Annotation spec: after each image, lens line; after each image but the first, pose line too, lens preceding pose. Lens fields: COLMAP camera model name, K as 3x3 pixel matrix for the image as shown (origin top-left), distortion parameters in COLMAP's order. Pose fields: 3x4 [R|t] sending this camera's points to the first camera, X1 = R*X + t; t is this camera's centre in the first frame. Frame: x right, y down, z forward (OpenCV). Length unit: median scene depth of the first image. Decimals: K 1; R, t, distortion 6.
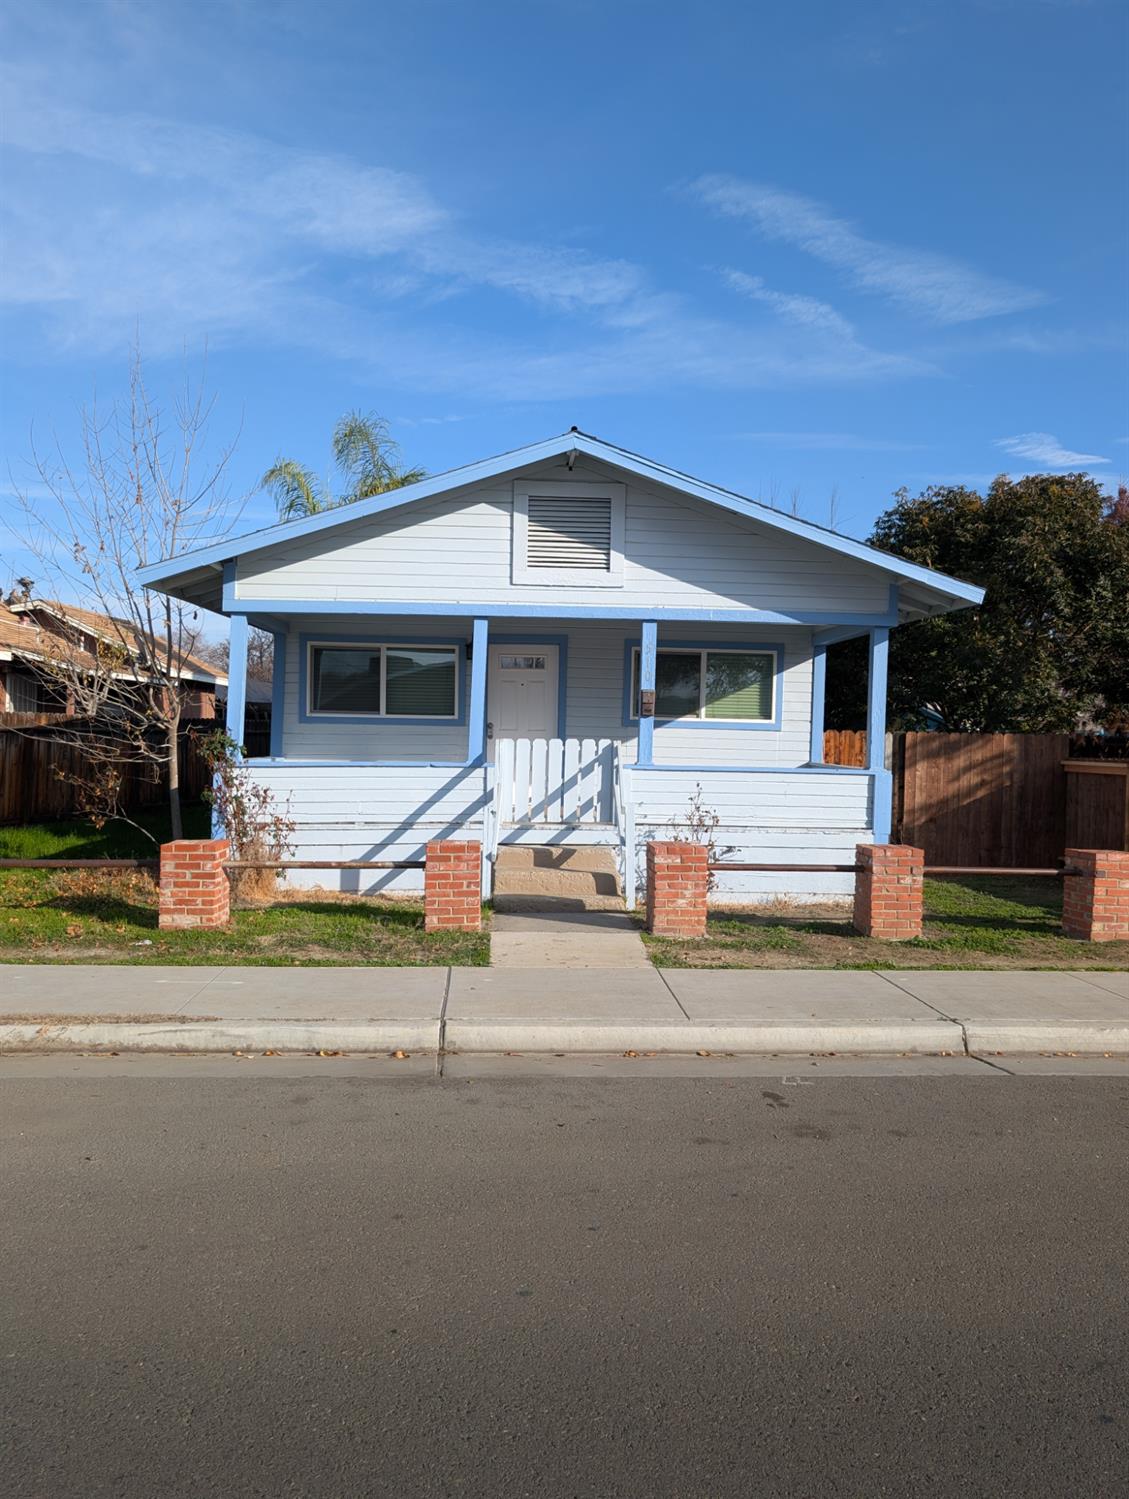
lens RADIAL K [[1071.9, 0, 569.8], [0, 1071.9, 746.1], [0, 0, 1]] dist [0.068007, -0.116384]
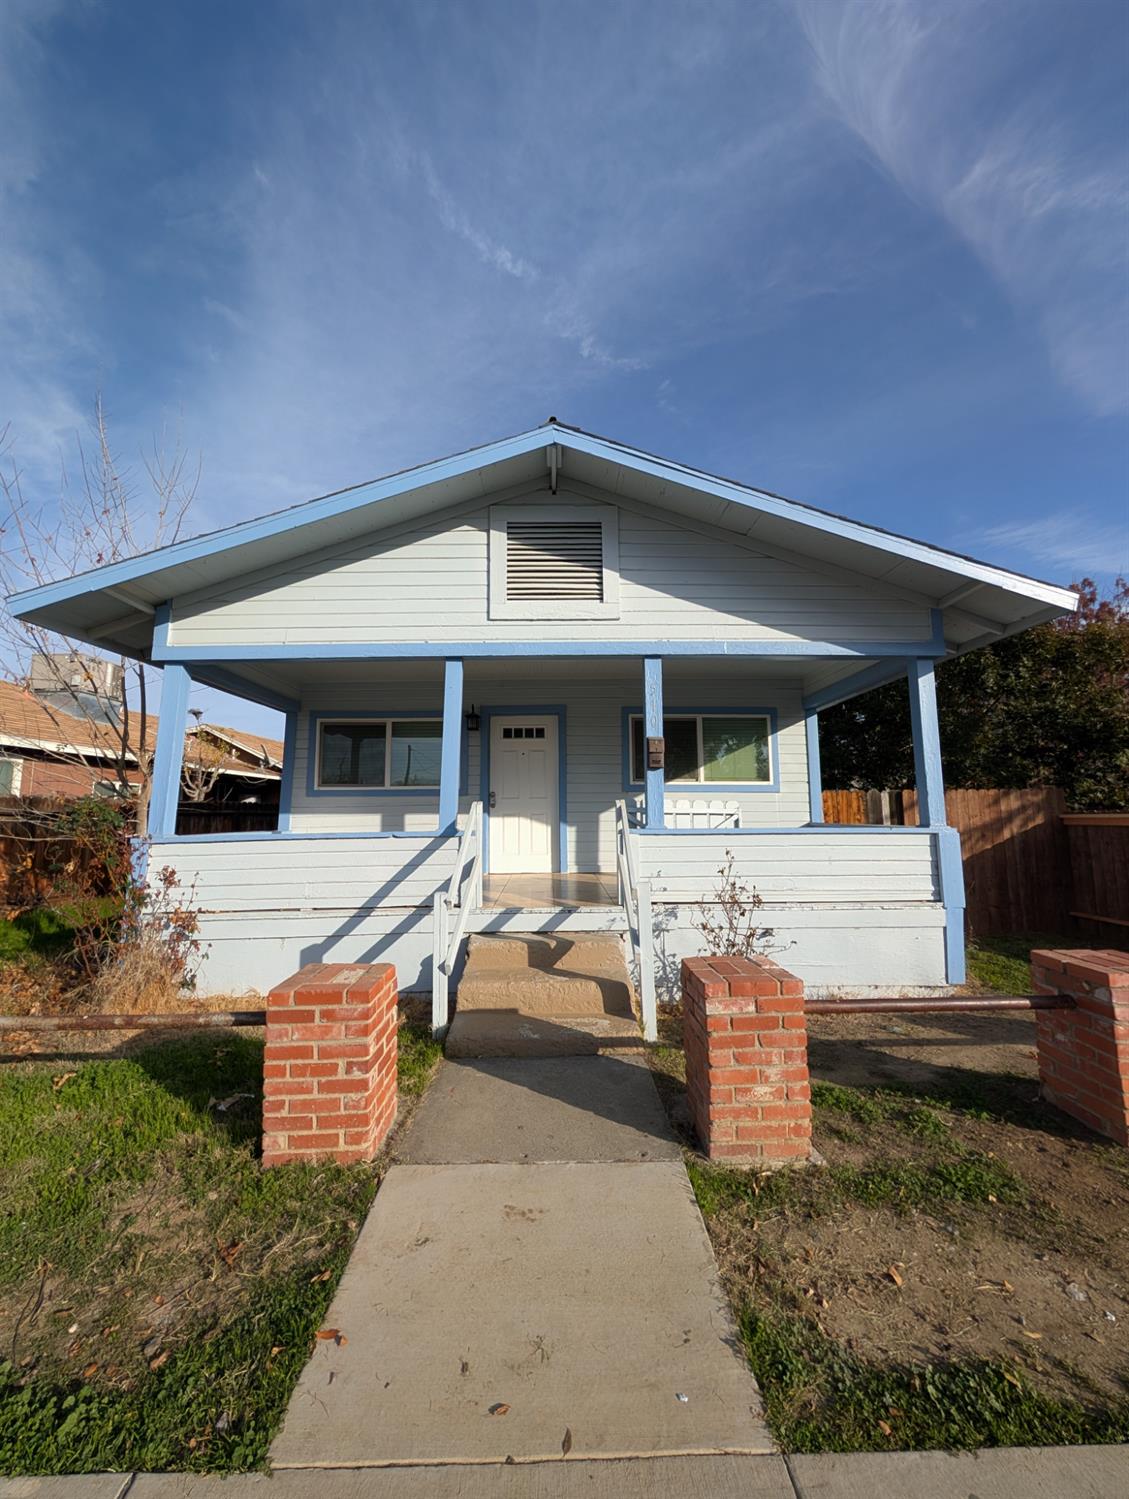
lens RADIAL K [[566.3, 0, 563.2], [0, 566.3, 746.9], [0, 0, 1]] dist [-0.000829, 0.000542]
pose [[0.998560, -0.032840, -0.042428, 0.020617], [0.026887, 0.990622, -0.133961, 0.012145], [0.046429, 0.132627, 0.990078, 0.568845]]
